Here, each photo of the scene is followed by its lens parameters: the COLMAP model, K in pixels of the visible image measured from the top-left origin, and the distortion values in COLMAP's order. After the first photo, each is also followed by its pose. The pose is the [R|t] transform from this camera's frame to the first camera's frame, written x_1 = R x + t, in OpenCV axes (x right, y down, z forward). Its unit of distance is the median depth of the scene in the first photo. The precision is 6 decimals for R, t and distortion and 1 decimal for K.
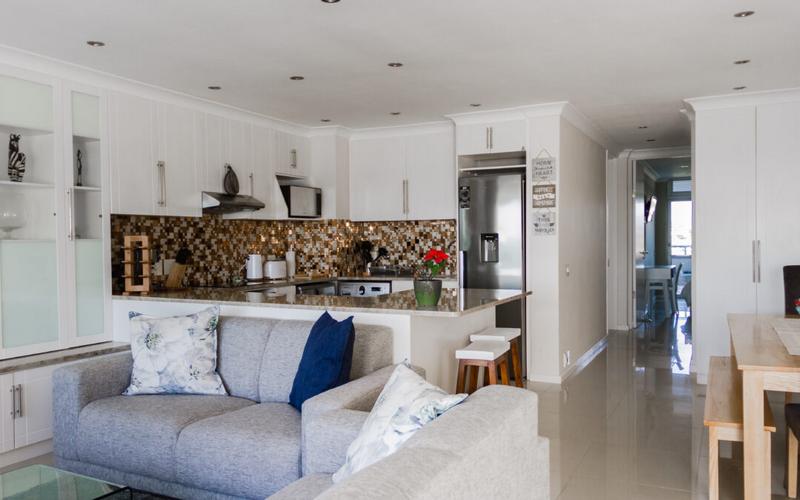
lens RADIAL K [[645.9, 0, 392.0], [0, 645.9, 262.7], [0, 0, 1]] dist [0.051668, -0.075092]
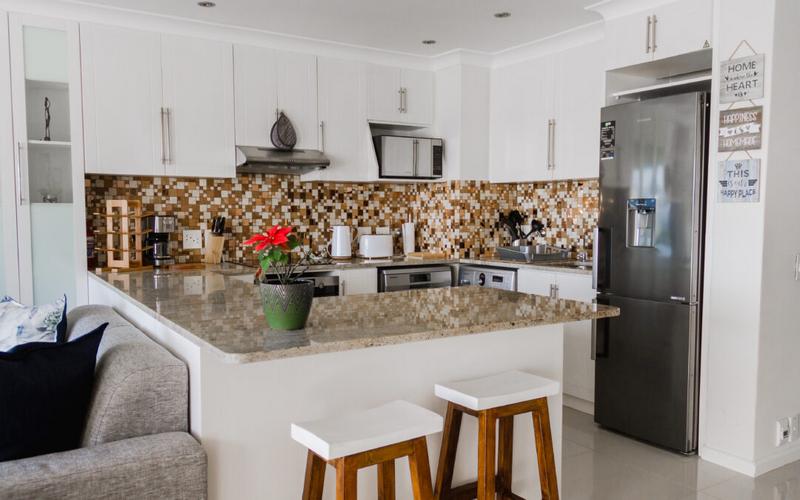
lens RADIAL K [[647.6, 0, 399.6], [0, 647.6, 258.7], [0, 0, 1]] dist [0.048800, -0.072639]
pose [[0.862531, 0.047381, -0.503781, 0.259842], [-0.026647, 0.998478, 0.048285, -0.013443], [0.505303, -0.028223, 0.862481, 0.372999]]
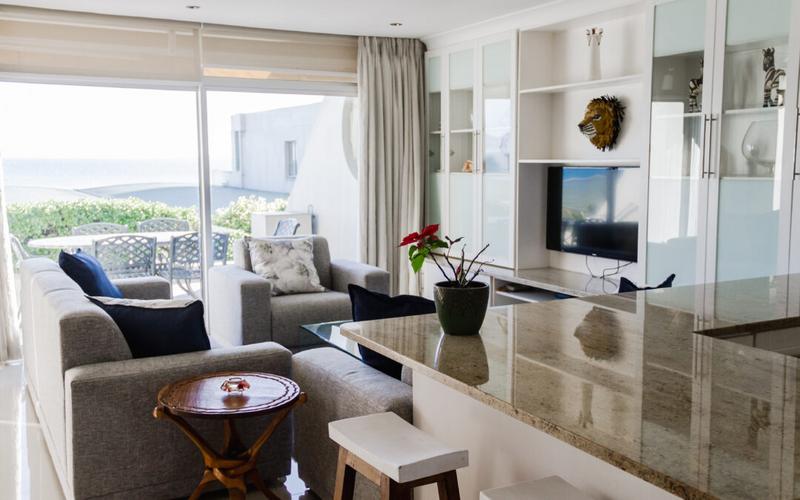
lens RADIAL K [[801.6, 0, 400.0], [0, 801.6, 250.0], [0, 0, 1]] dist [0.123757, -0.010418]
pose [[-0.574635, 0.105375, -0.811598, 0.383531], [-0.014529, 0.990207, 0.138851, -0.056297], [0.818281, 0.091580, -0.567476, 0.845097]]
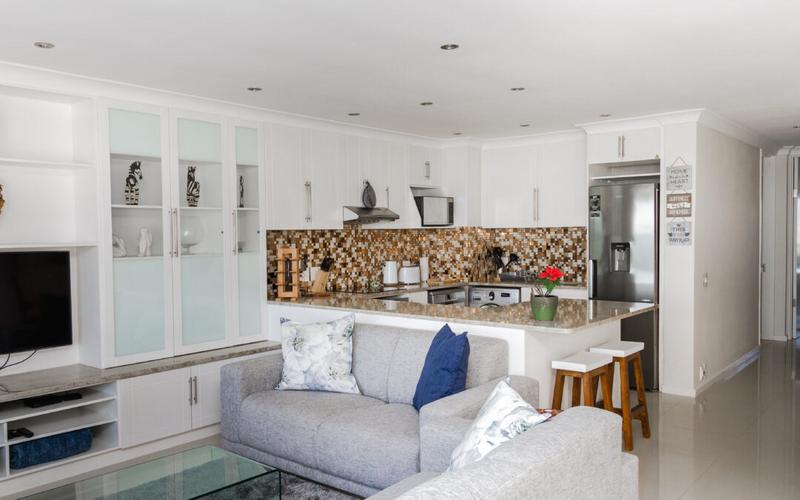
lens RADIAL K [[654.5, 0, 388.1], [0, 654.5, 260.4], [0, 0, 1]] dist [0.049652, -0.075583]
pose [[0.974169, 0.007047, -0.225712, 0.031276], [-0.004895, 0.999937, 0.010094, -0.026227], [0.225769, -0.008728, 0.974142, -0.065267]]
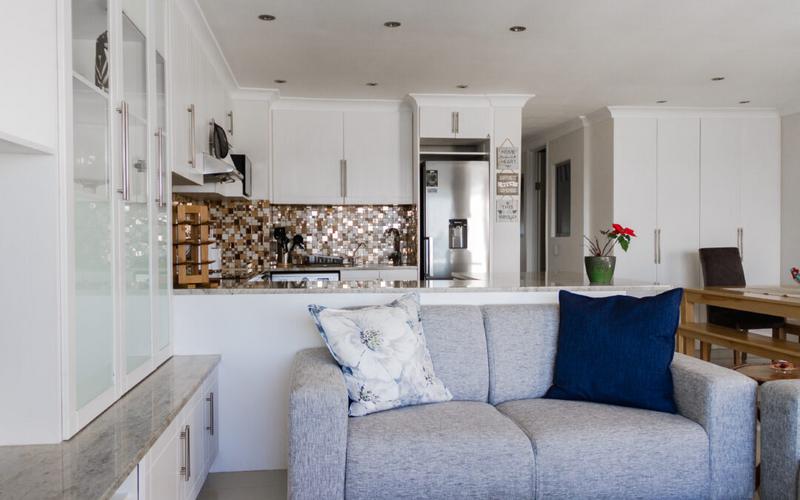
lens RADIAL K [[645.9, 0, 392.0], [0, 645.9, 262.7], [0, 0, 1]] dist [0.051668, -0.075092]
pose [[0.835069, -0.012773, 0.549997, -0.475200], [0.015054, 0.999887, 0.000364, 0.019484], [-0.549940, 0.007976, 0.835166, 0.228262]]
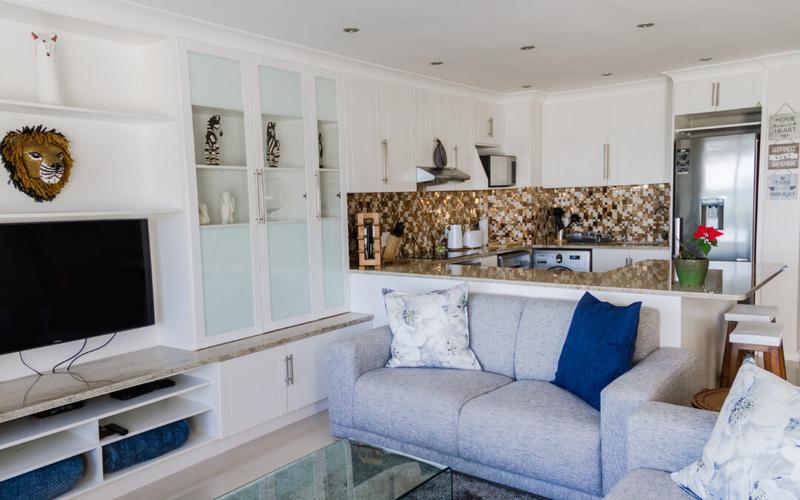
lens RADIAL K [[626.2, 0, 399.7], [0, 626.2, 263.1], [0, 0, 1]] dist [0.127944, -0.069116]
pose [[0.983811, -0.001609, -0.179201, -0.126491], [0.014554, 0.997374, 0.070945, -0.025131], [0.178616, -0.072405, 0.981251, 0.000641]]
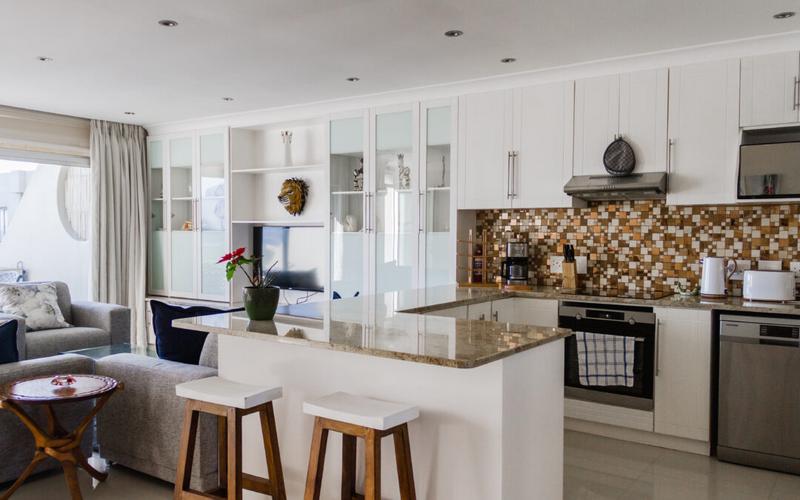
lens RADIAL K [[645.9, 0, 392.0], [0, 645.9, 262.7], [0, 0, 1]] dist [0.051668, -0.075092]
pose [[-0.144170, 0.052838, -0.988141, 0.510153], [-0.039042, 0.997492, 0.059034, -0.035445], [0.988782, 0.047090, -0.141746, 0.809665]]
